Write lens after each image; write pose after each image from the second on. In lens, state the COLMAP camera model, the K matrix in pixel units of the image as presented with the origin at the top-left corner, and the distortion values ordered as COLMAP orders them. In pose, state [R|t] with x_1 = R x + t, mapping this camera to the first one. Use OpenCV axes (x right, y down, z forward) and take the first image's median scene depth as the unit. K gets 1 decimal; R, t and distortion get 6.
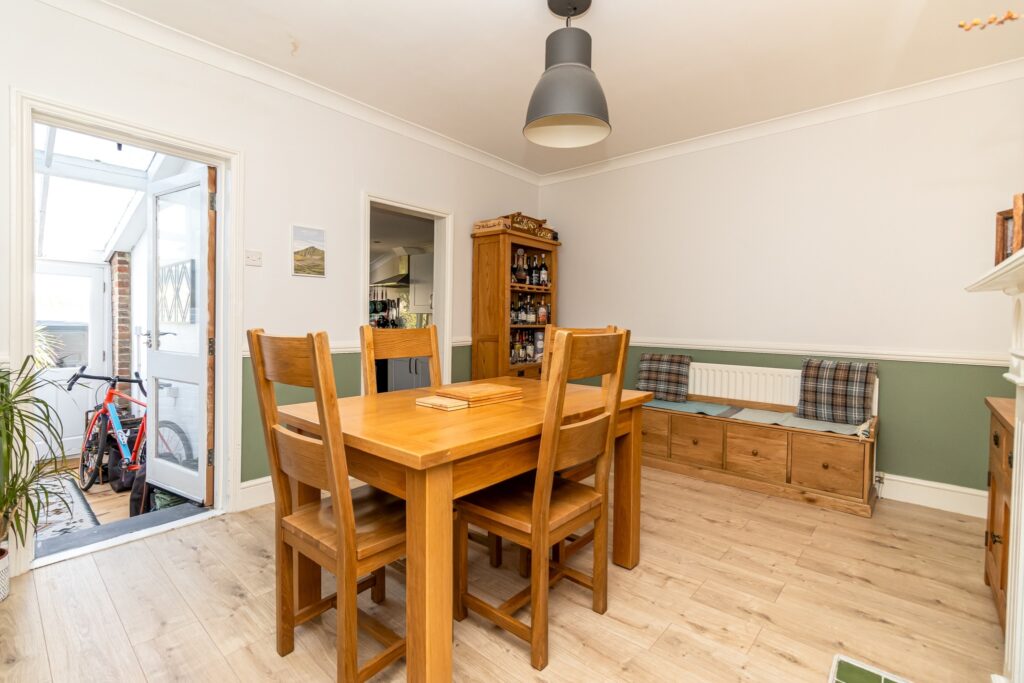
lens RADIAL K [[465.3, 0, 507.1], [0, 465.3, 328.7], [0, 0, 1]] dist [0.000985, -0.000484]
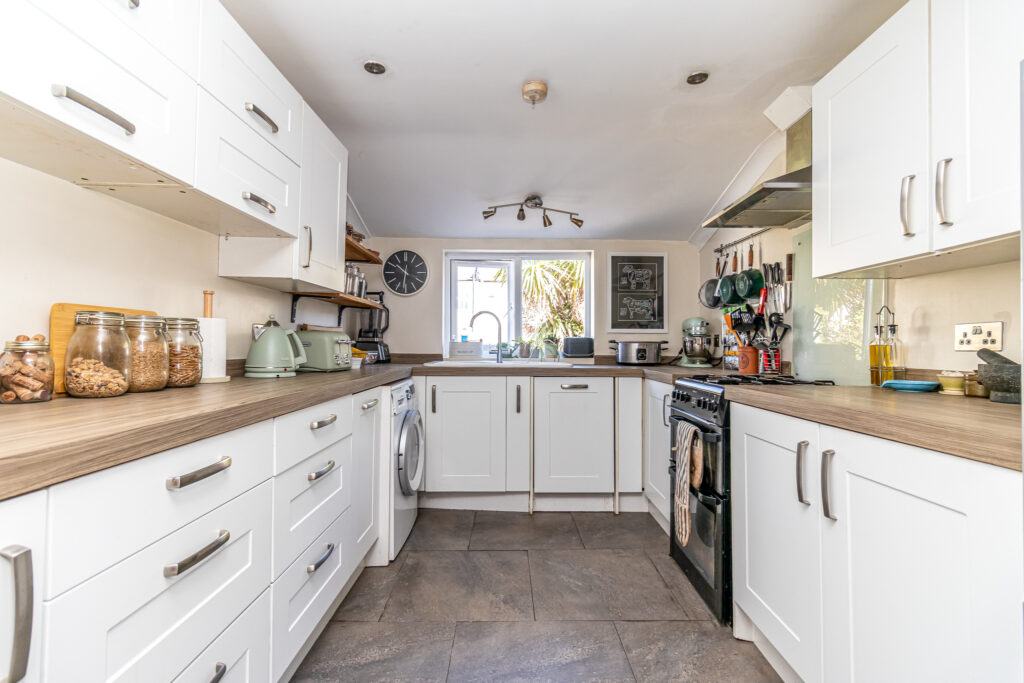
lens RADIAL K [[463.5, 0, 513.7], [0, 463.5, 330.9], [0, 0, 1]] dist [0.000745, -0.000091]
pose [[0.660043, -0.028945, -0.750670, -0.182391], [-0.008167, 0.998922, -0.045698, 0.025930], [0.751183, 0.036294, 0.659095, 1.057305]]
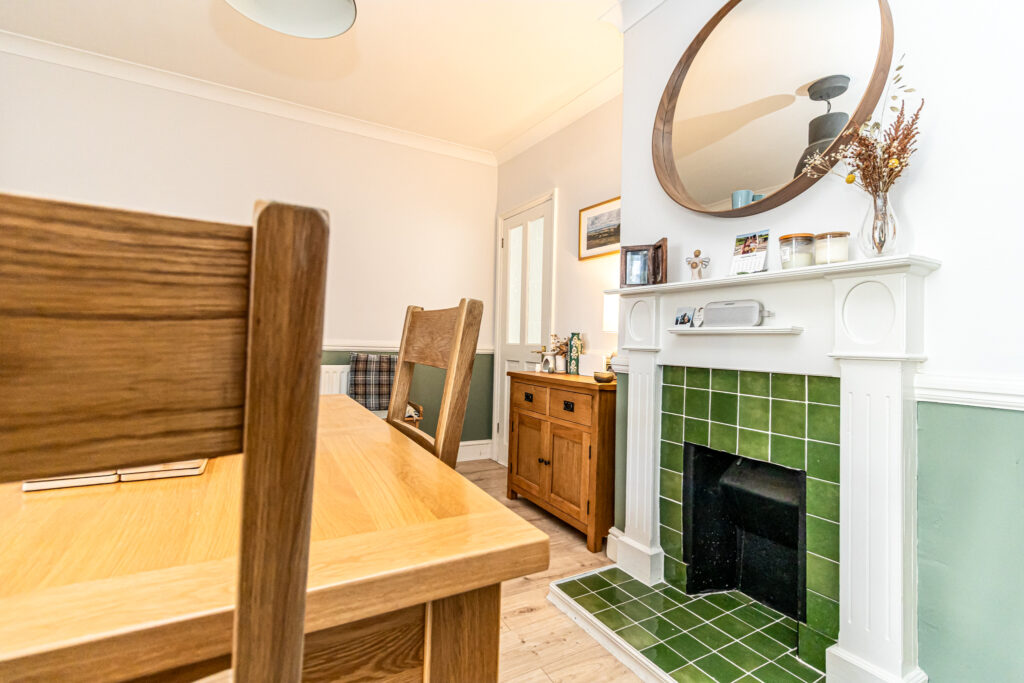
lens RADIAL K [[465.3, 0, 507.1], [0, 465.3, 328.7], [0, 0, 1]] dist [0.000985, -0.000484]
pose [[0.333181, 0.024871, 0.942535, -0.200931], [-0.010276, 0.999688, -0.022746, 0.024280], [-0.942807, -0.002107, 0.333332, 0.282890]]
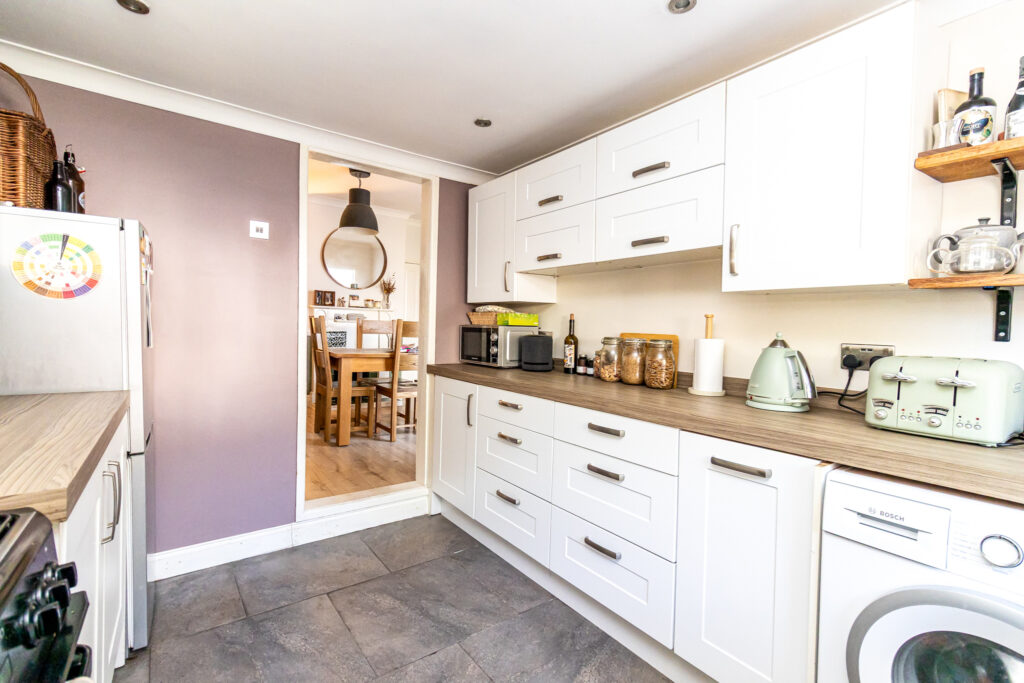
lens RADIAL K [[457.1, 0, 512.3], [0, 457.1, 330.0], [0, 0, 1]] dist [-0.000640, 0.000050]
pose [[-0.977861, -0.039708, 0.205454, -0.549352], [-0.036126, 0.999123, 0.021160, -0.011125], [-0.206114, 0.013269, -0.978438, 1.591481]]
